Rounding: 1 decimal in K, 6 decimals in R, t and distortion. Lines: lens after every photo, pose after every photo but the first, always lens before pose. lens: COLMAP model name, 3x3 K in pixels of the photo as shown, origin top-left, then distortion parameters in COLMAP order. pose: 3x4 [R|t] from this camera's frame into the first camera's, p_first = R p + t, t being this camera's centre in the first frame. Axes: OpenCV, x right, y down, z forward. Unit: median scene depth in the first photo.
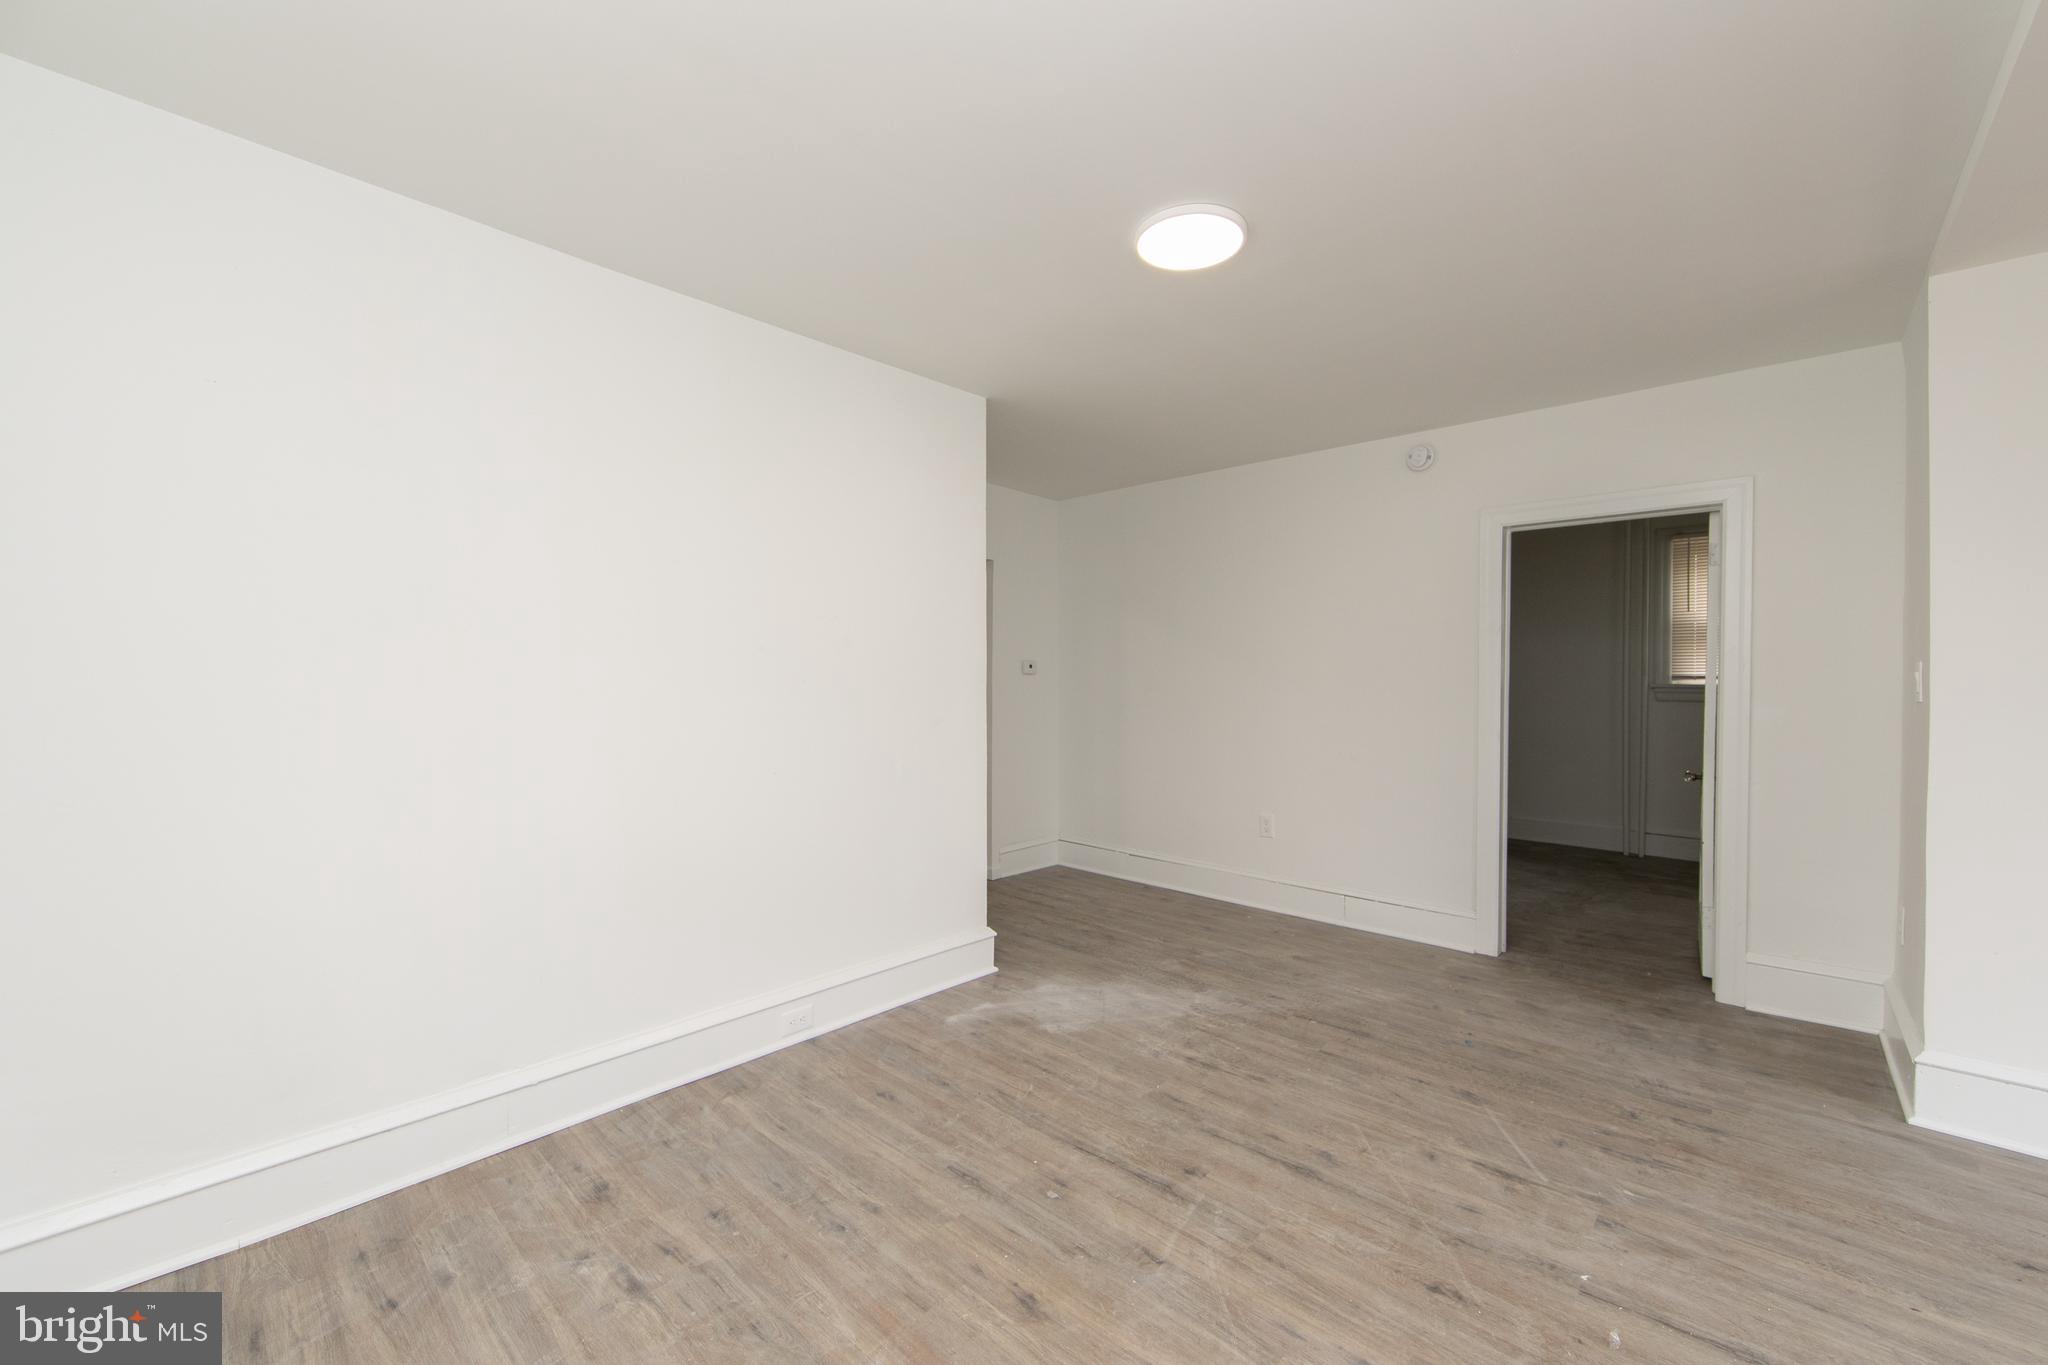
lens RADIAL K [[804.3, 0, 1021.8], [0, 804.3, 686.4], [0, 0, 1]] dist [-0.002357, 0.000078]
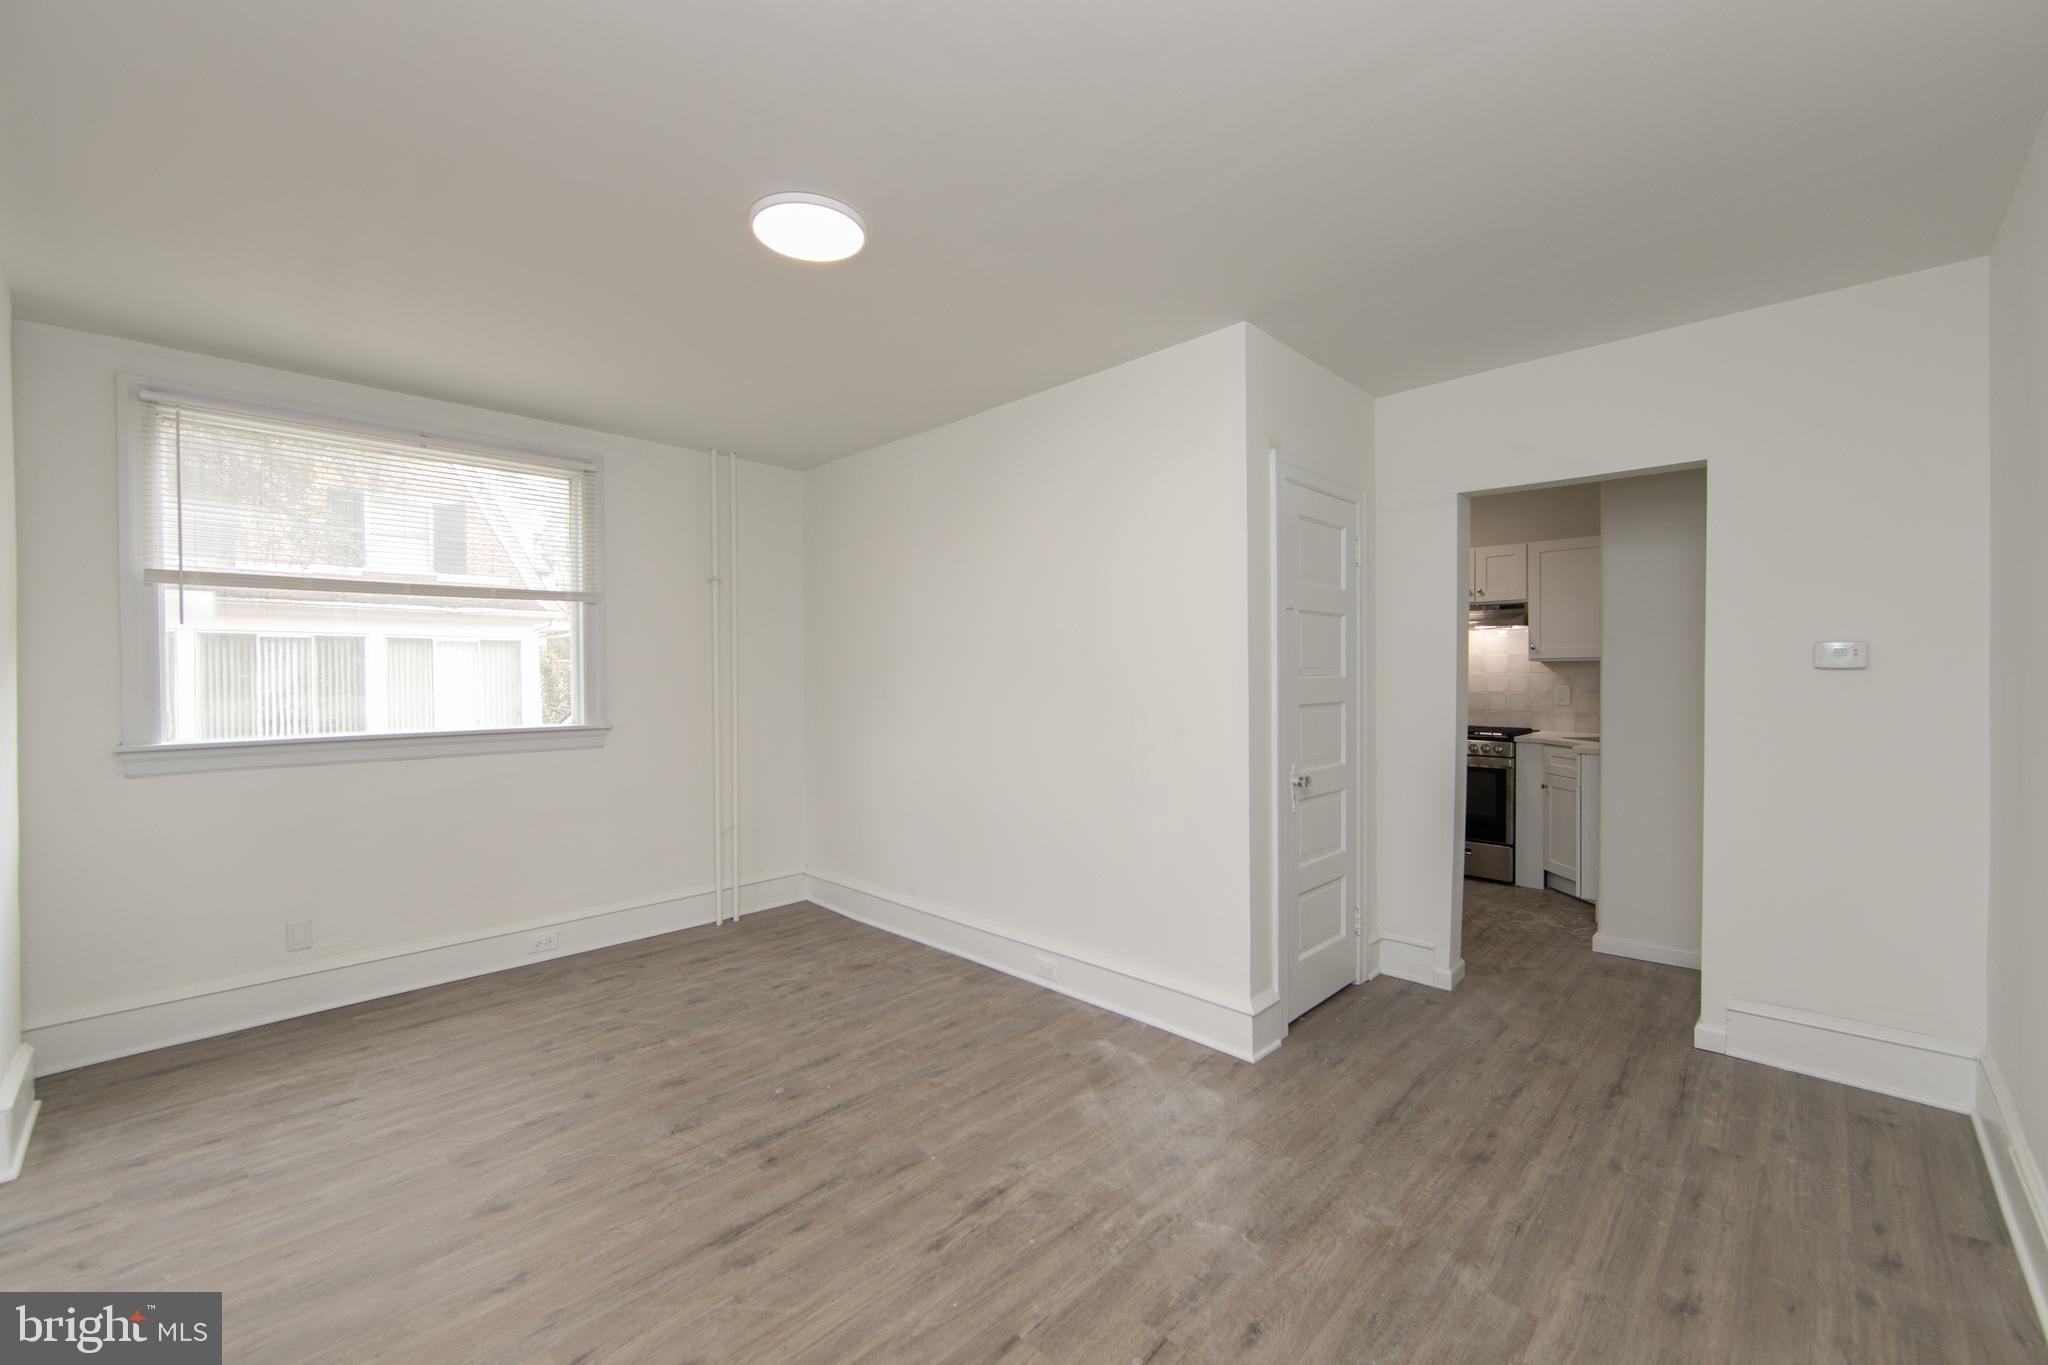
lens RADIAL K [[804.3, 0, 1042.3], [0, 804.3, 684.3], [0, 0, 1]] dist [-0.002357, 0.000078]
pose [[0.004370, 0.007359, -0.999963, 1.016090], [-0.004836, 0.999961, 0.007338, -0.019604], [0.999979, 0.004804, 0.004406, 1.092434]]
